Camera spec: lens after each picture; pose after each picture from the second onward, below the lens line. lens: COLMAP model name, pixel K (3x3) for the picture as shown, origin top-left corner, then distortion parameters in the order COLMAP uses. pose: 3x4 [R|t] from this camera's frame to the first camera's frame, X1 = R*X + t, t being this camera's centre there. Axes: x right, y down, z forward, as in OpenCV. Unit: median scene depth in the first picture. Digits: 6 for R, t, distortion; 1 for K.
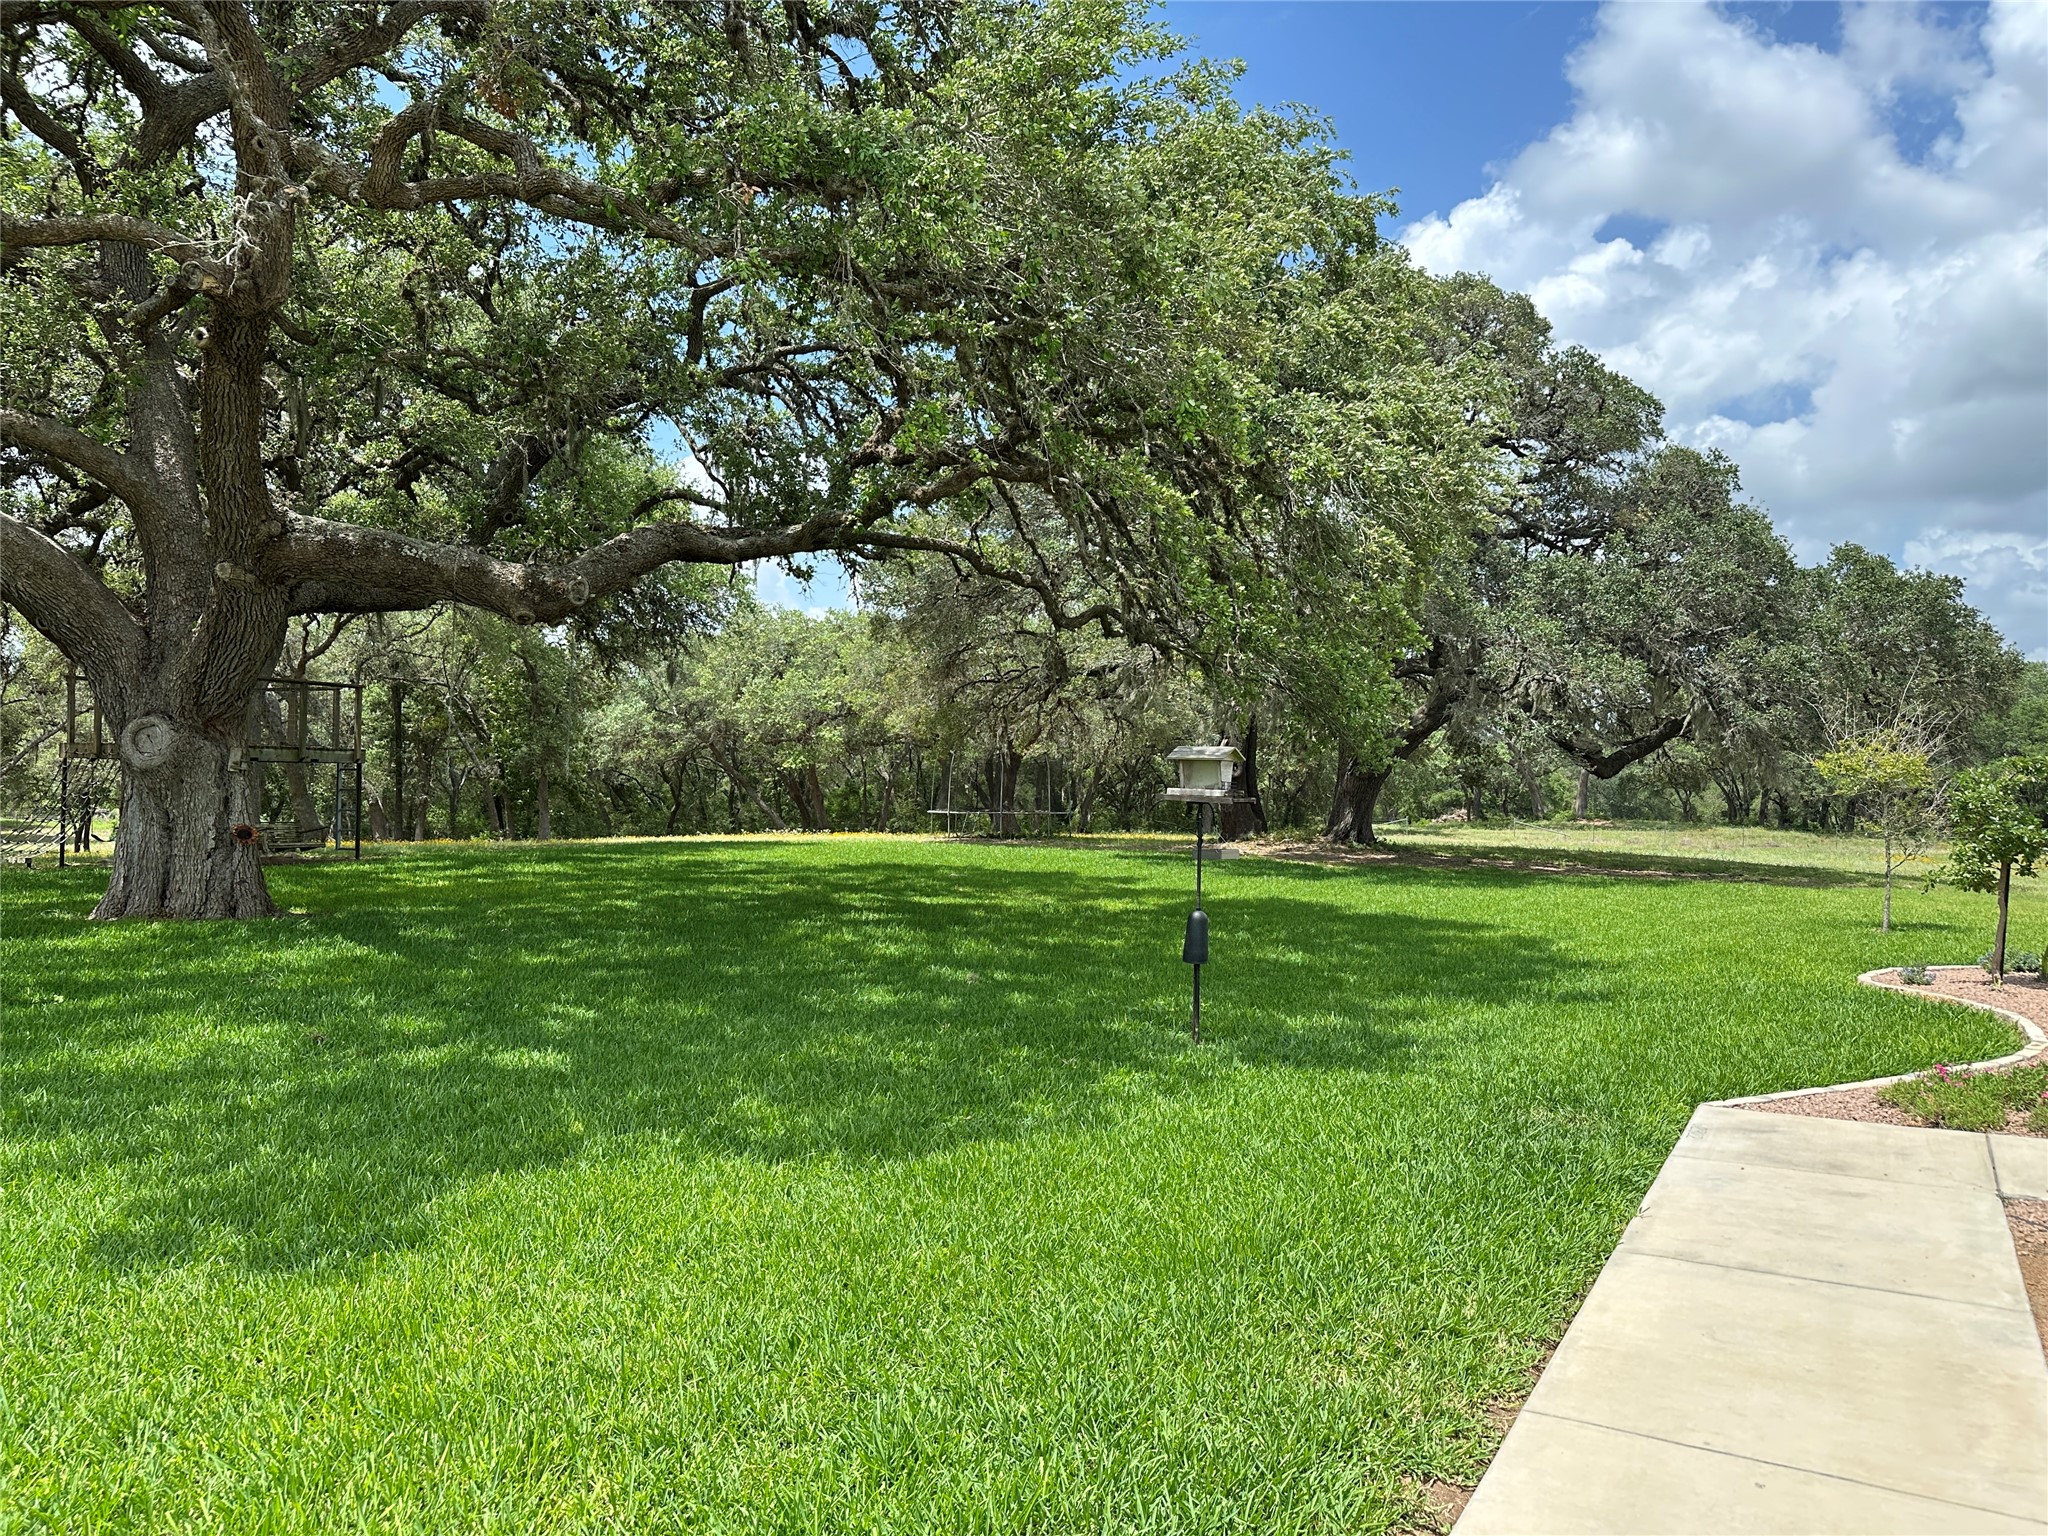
lens RADIAL K [[1415.3, 0, 1024.0], [0, 1415.3, 768.0], [0, 0, 1]] dist [0.038769, -0.059735]
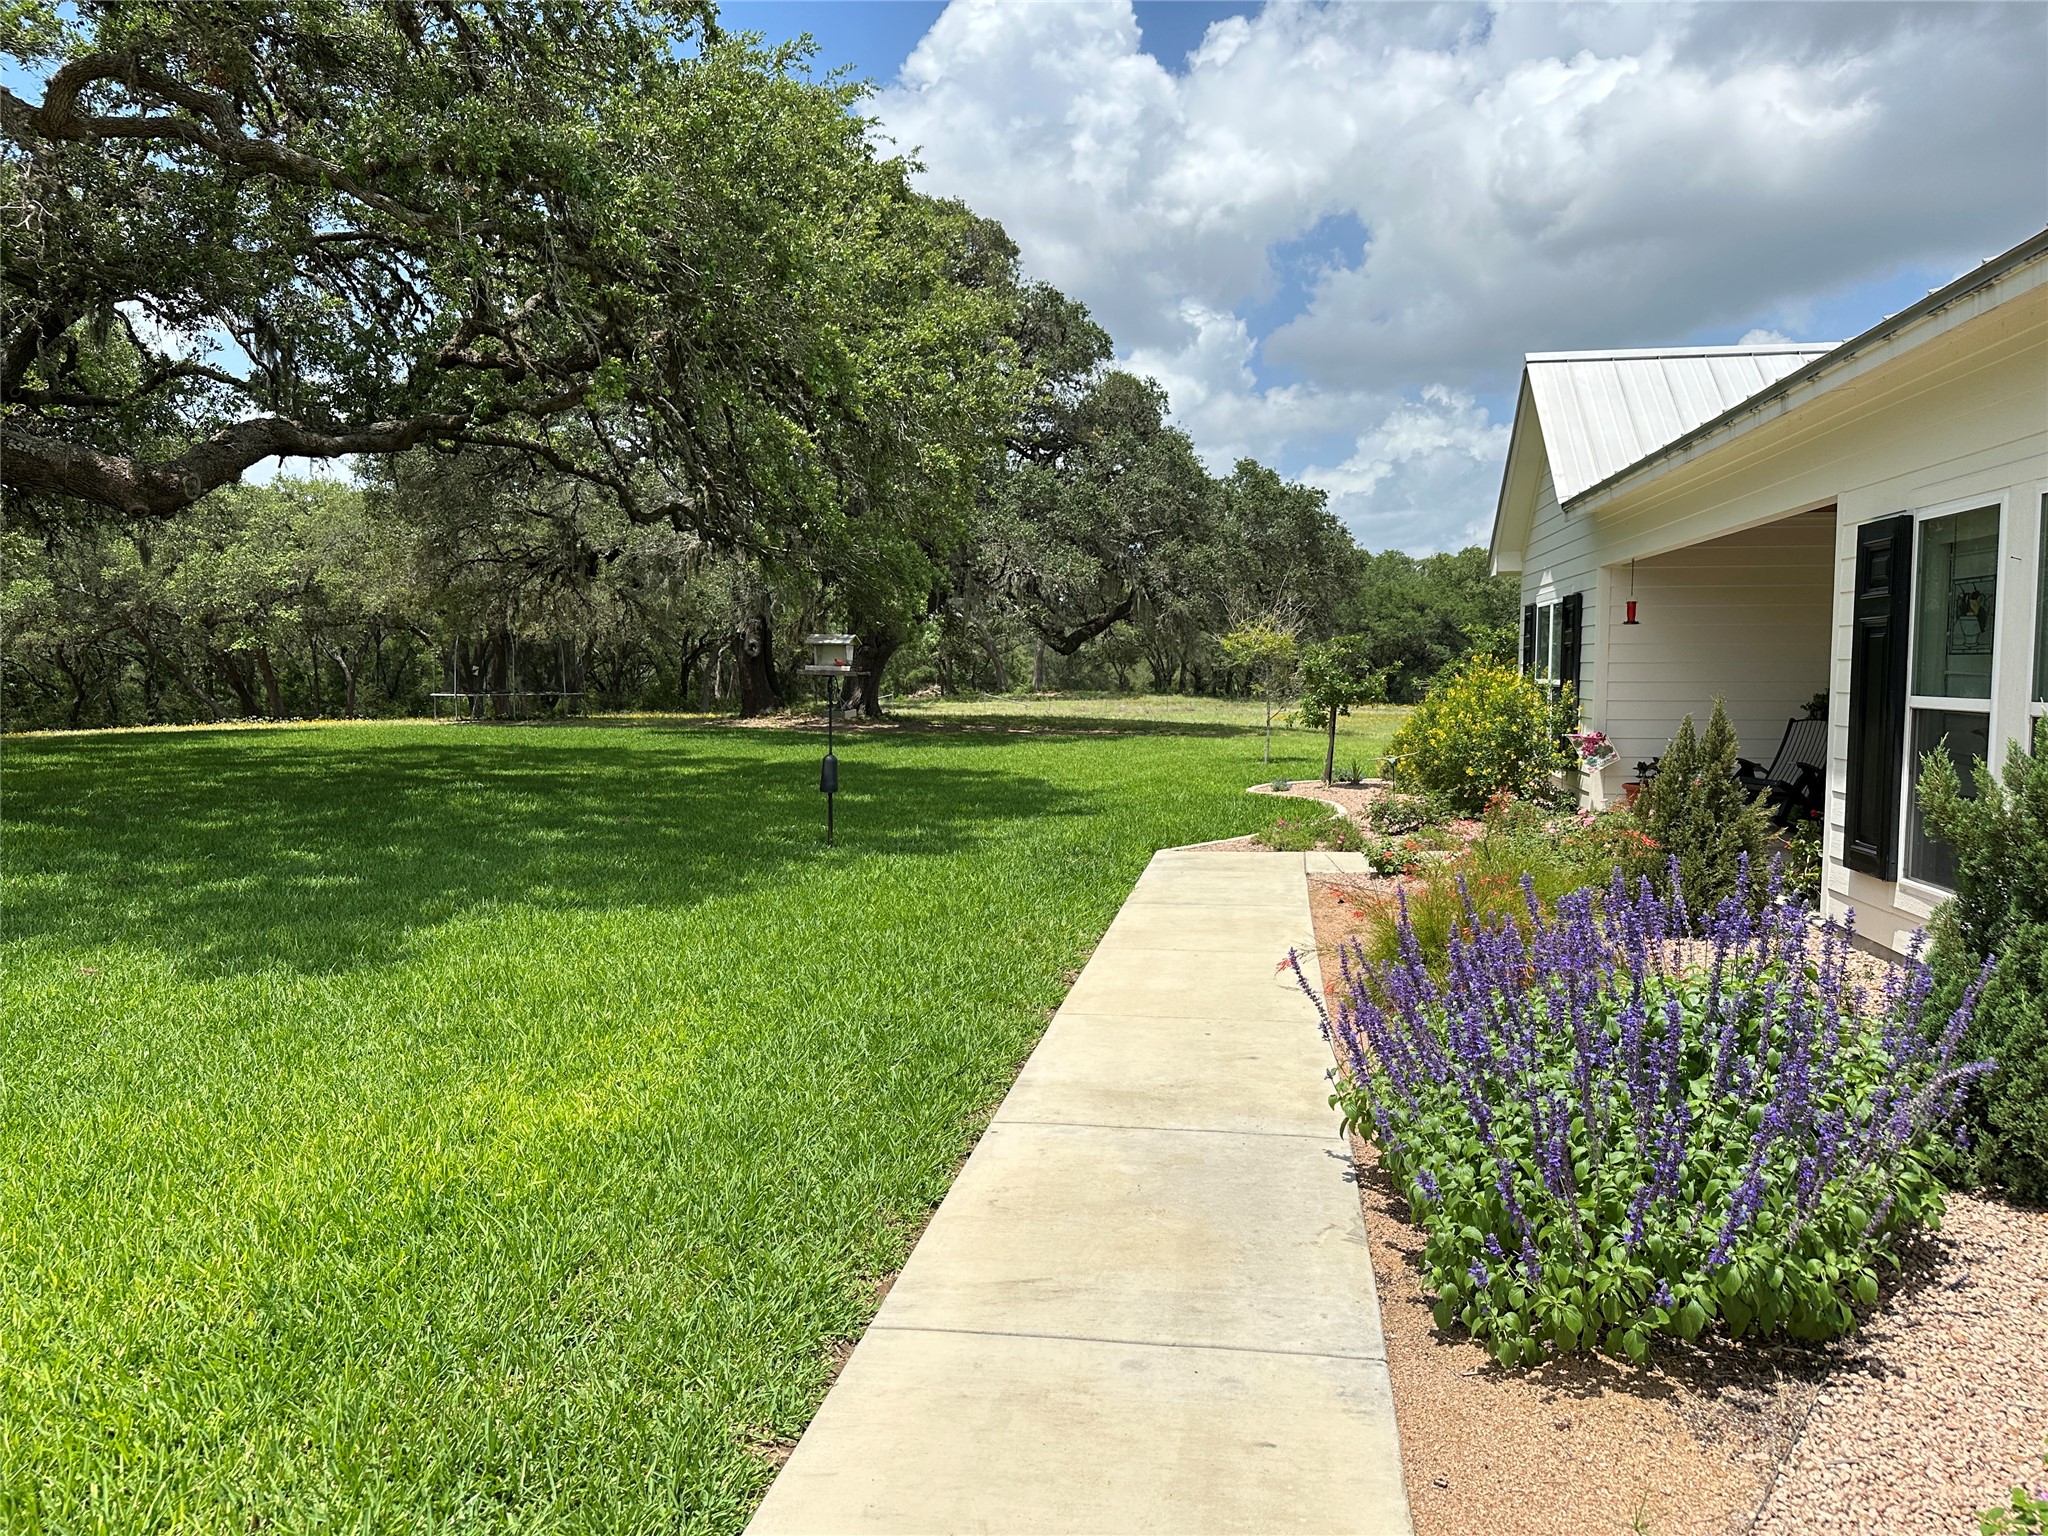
lens RADIAL K [[1446.1, 0, 1024.0], [0, 1446.1, 768.0], [0, 0, 1]] dist [0.231264, -0.359759]
pose [[0.931703, -0.041482, 0.360843, -0.072398], [0.011486, 0.996325, 0.084879, -0.001774], [-0.363038, -0.074938, 0.928756, -0.133154]]
